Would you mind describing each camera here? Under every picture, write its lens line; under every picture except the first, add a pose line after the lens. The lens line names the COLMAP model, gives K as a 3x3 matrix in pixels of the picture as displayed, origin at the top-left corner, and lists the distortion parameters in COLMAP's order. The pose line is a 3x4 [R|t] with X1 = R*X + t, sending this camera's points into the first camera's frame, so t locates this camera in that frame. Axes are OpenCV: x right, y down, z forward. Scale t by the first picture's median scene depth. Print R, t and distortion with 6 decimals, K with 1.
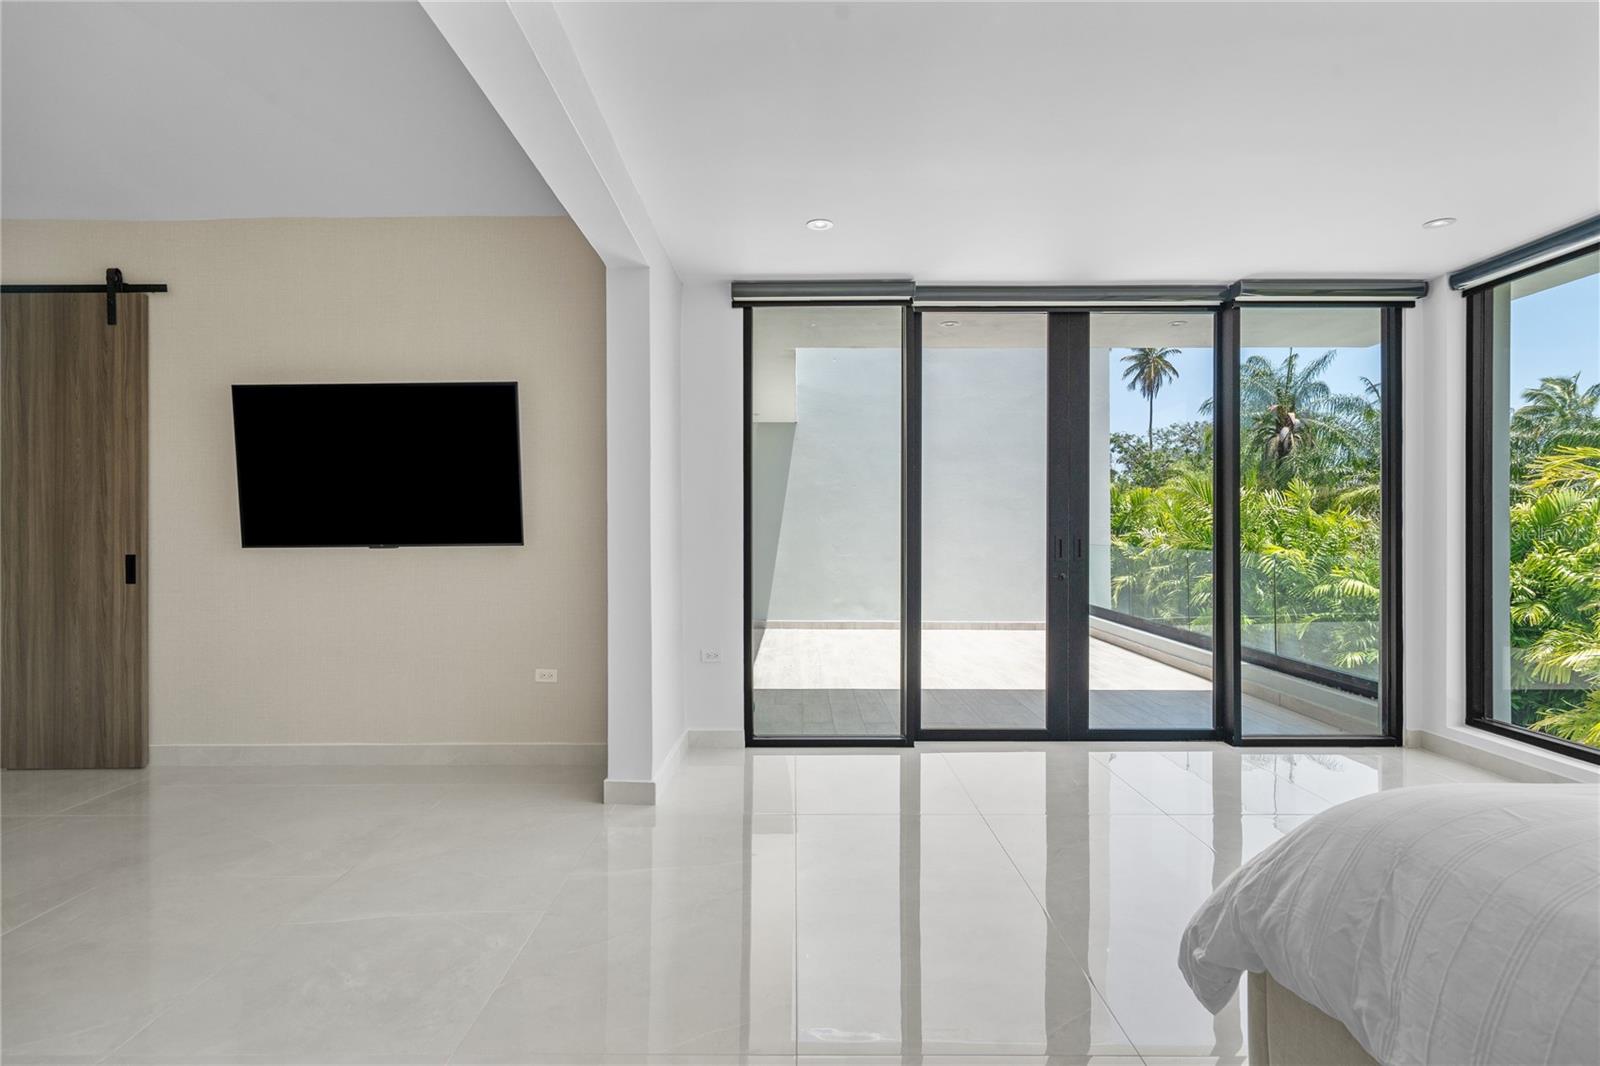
lens RADIAL K [[818.2, 0, 801.1], [0, 818.2, 537.1], [0, 0, 1]] dist [-0.000069, 0.000484]
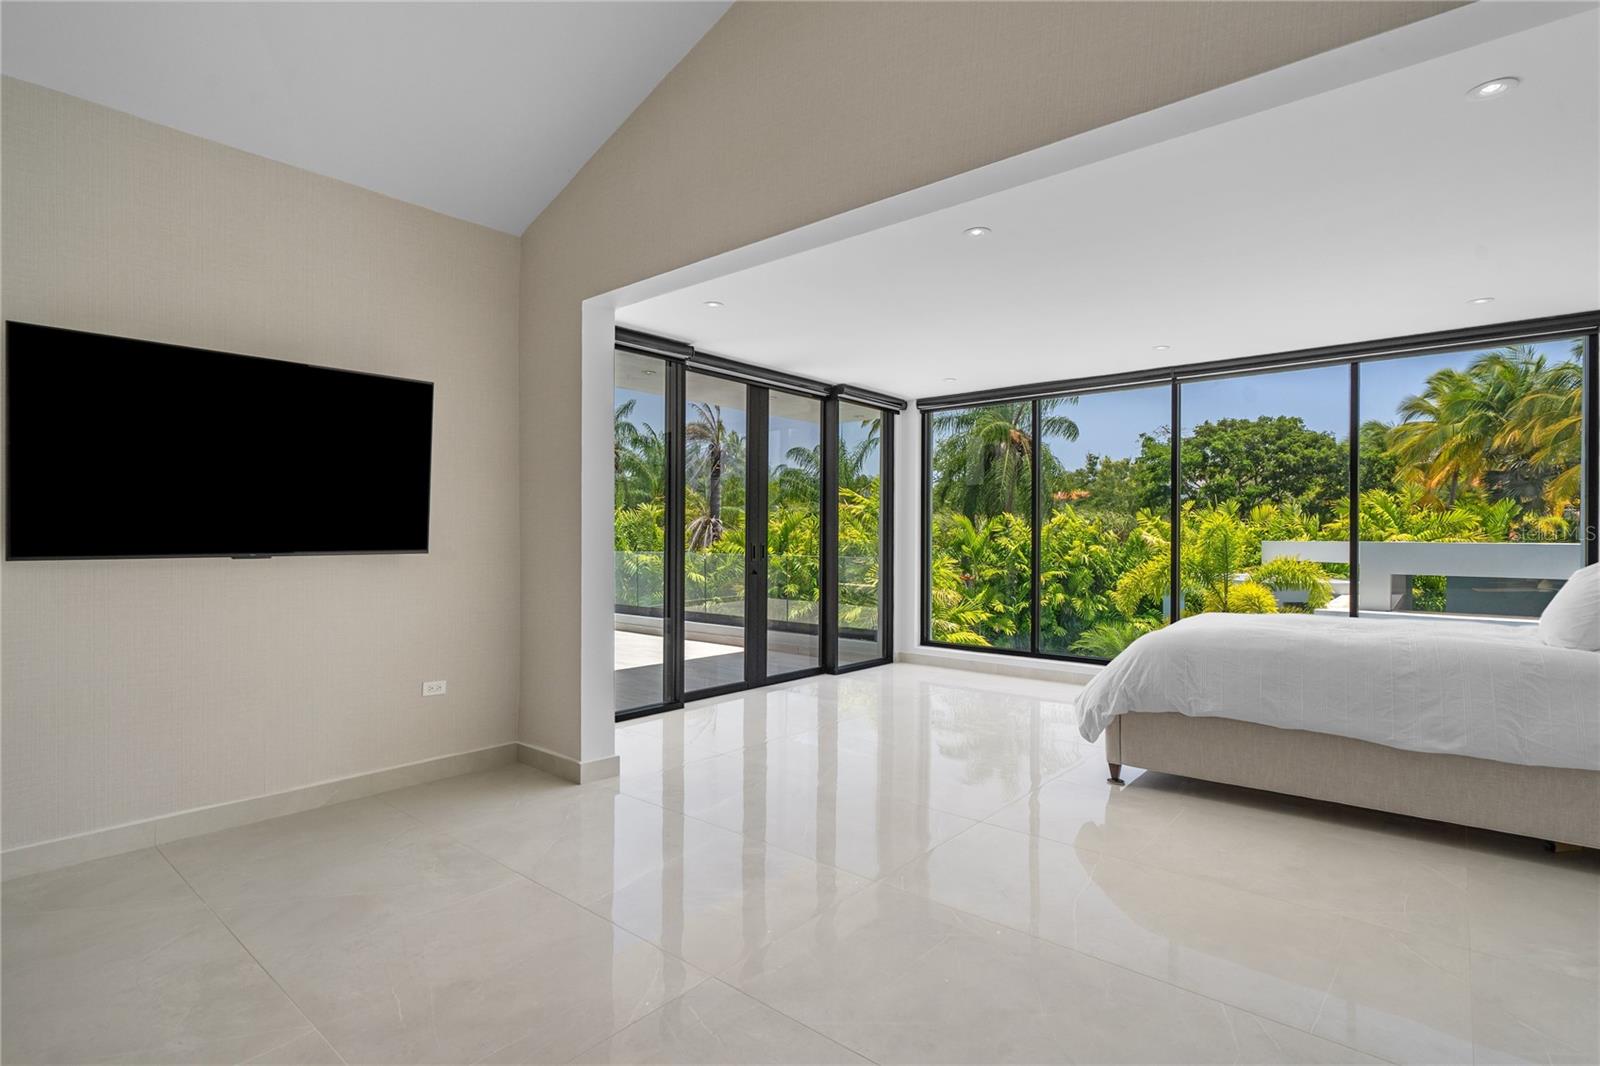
lens RADIAL K [[784.7, 0, 798.5], [0, 784.7, 540.2], [0, 0, 1]] dist [0.000725, 0.000077]
pose [[0.645380, 0.002820, 0.763856, -0.683926], [0.002167, 0.999982, -0.005522, 0.001047], [-0.763858, 0.005219, 0.645363, 0.068145]]
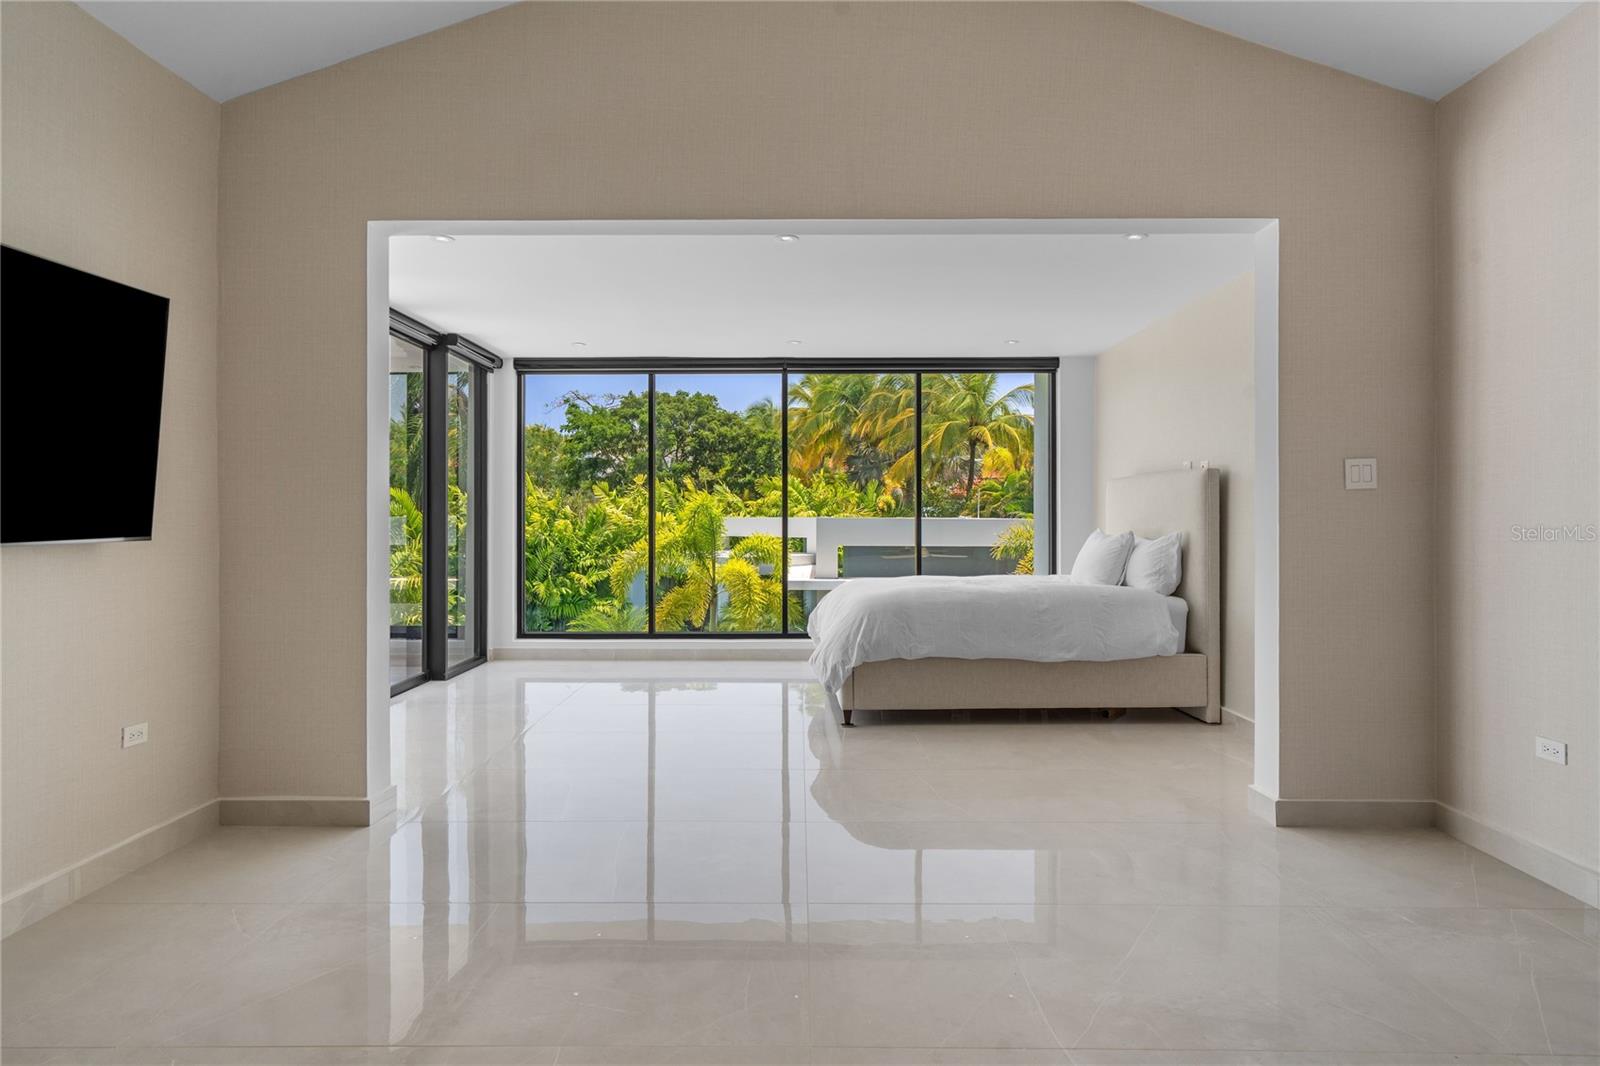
lens RADIAL K [[934.9, 0, 811.4], [0, 934.9, 518.4], [0, 0, 1]] dist [-0.002124, 0.000047]
pose [[-0.009464, -0.000288, 0.999955, -0.994819], [0.010025, 0.999950, 0.000383, -0.002456], [-0.999905, 0.010028, -0.009461, 0.418027]]
